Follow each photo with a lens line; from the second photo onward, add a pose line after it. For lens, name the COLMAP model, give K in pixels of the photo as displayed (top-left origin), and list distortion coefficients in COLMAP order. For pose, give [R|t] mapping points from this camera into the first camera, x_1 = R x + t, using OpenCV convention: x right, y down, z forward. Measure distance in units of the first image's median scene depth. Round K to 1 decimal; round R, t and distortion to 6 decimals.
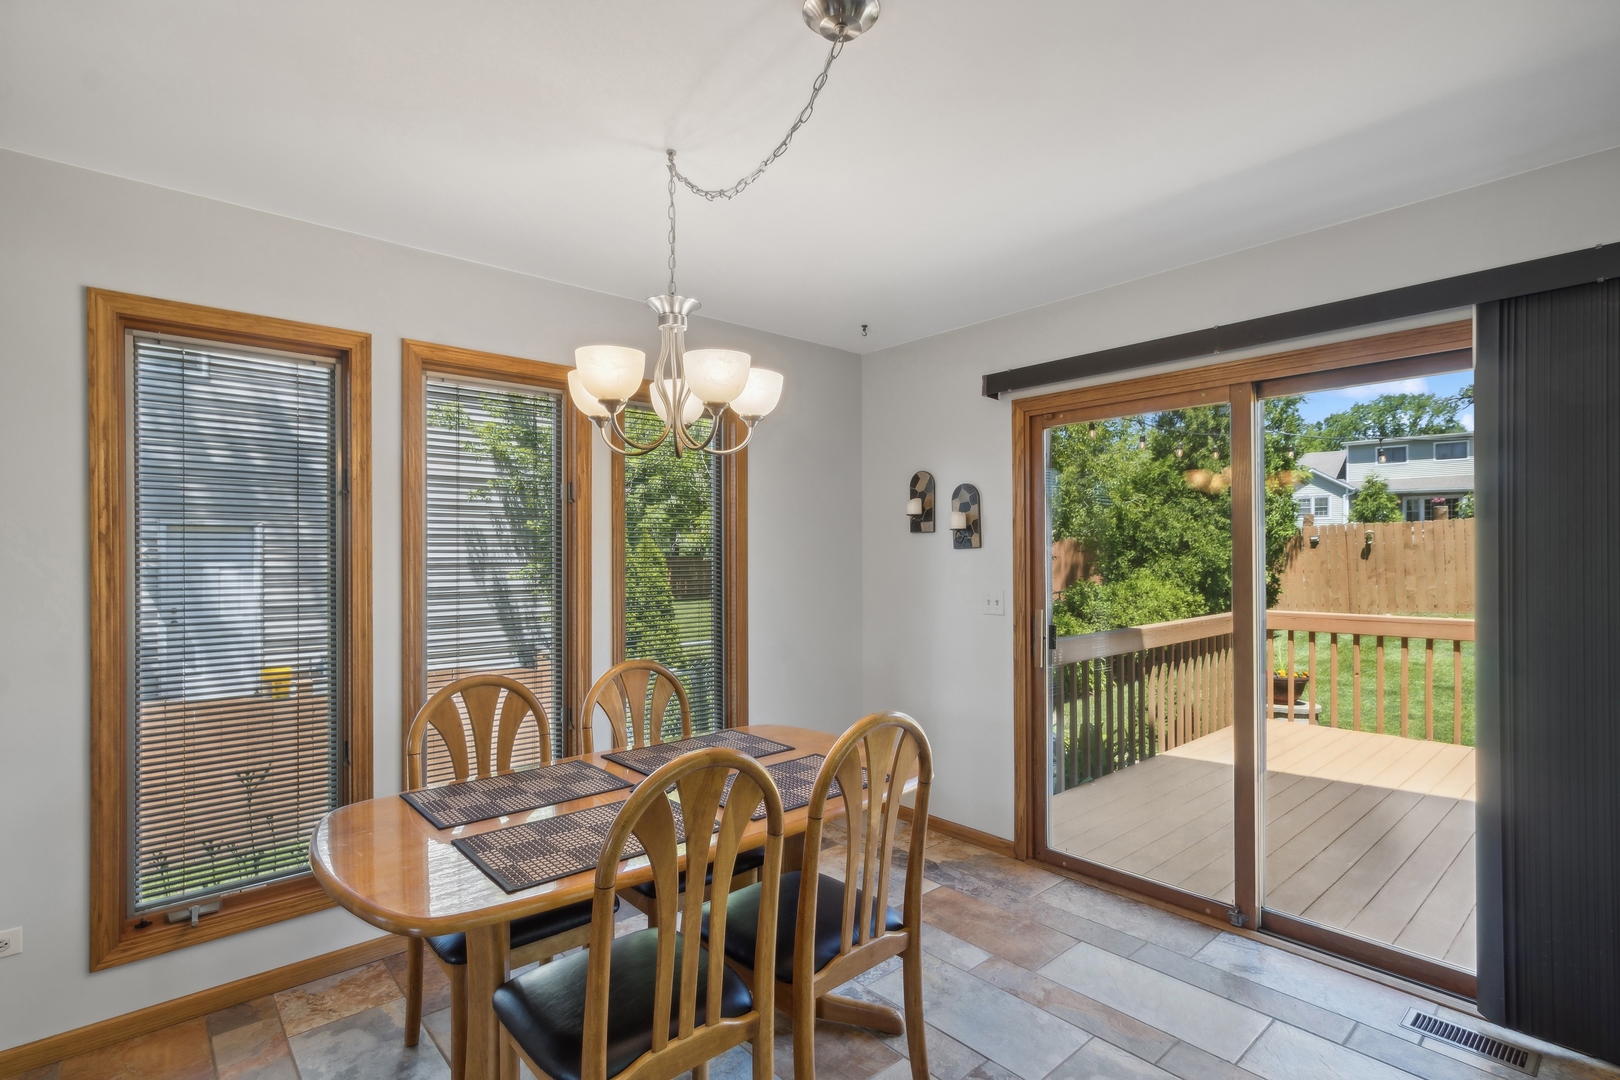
lens RADIAL K [[763.7, 0, 807.2], [0, 763.7, 547.9], [0, 0, 1]] dist [-0.000936, -0.000350]
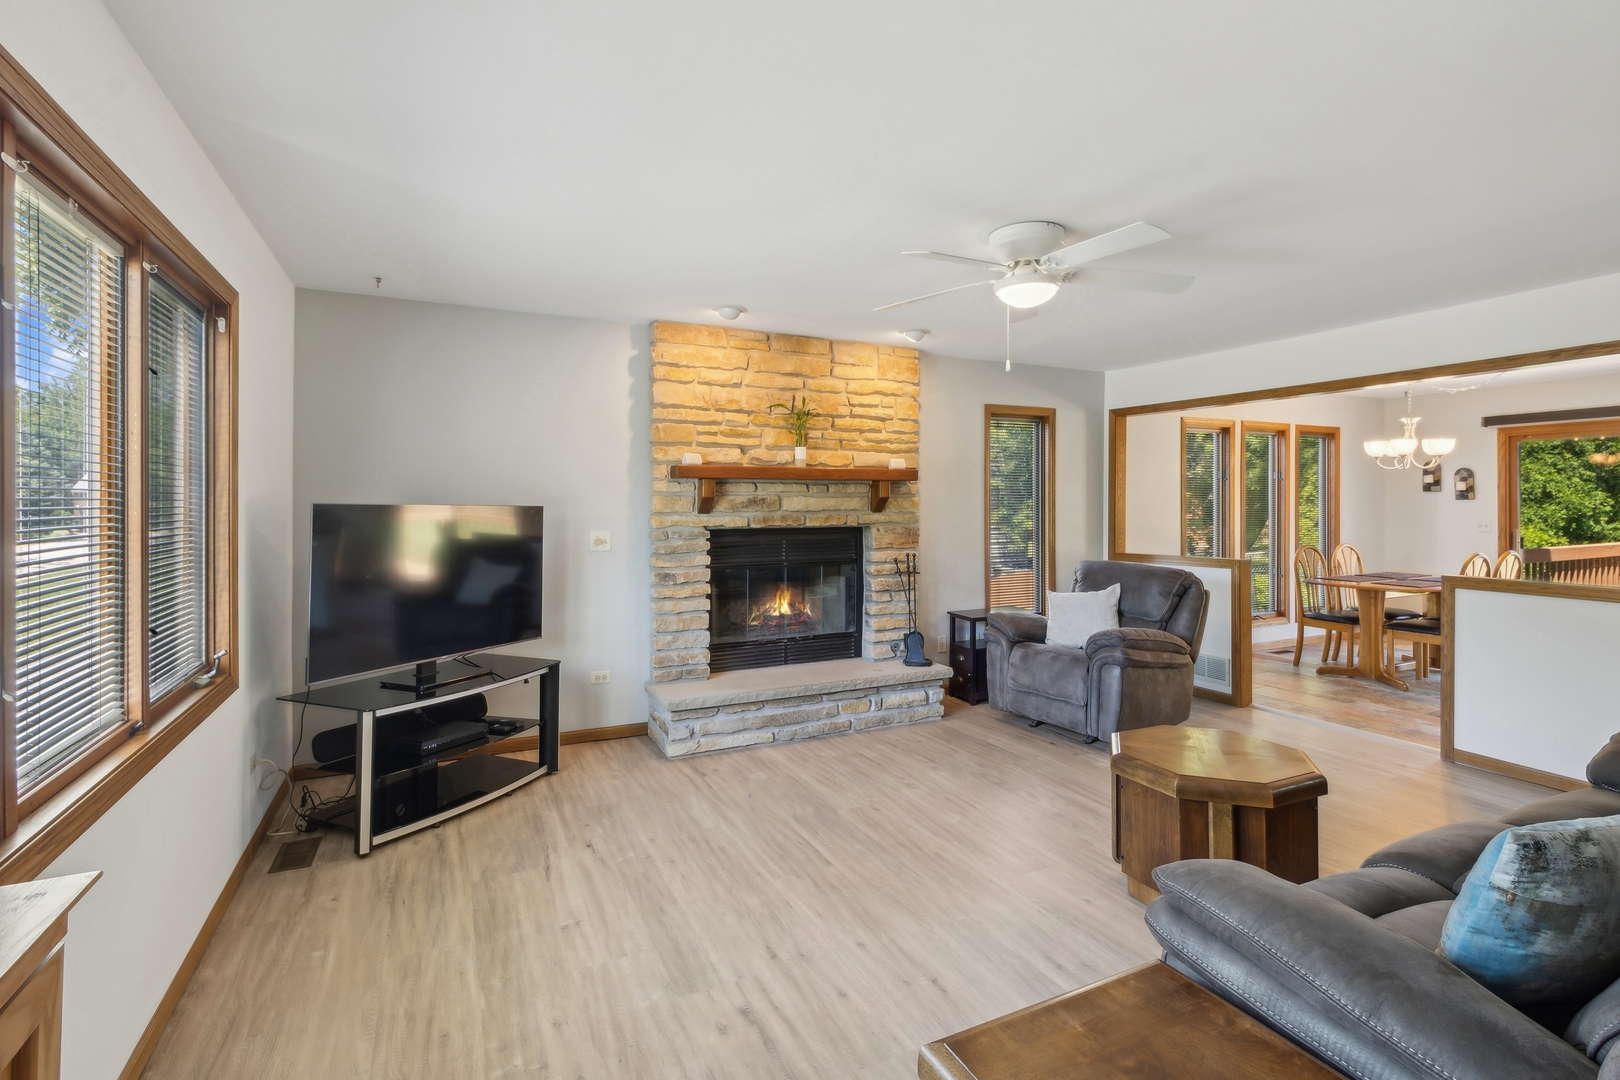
lens RADIAL K [[763.7, 0, 817.6], [0, 763.7, 501.7], [0, 0, 1]] dist [-0.000936, -0.000350]
pose [[0.964171, -0.000808, -0.265281, -0.617797], [0.002504, 0.999979, 0.006055, -0.007519], [0.265270, -0.006503, 0.964152, -0.952490]]
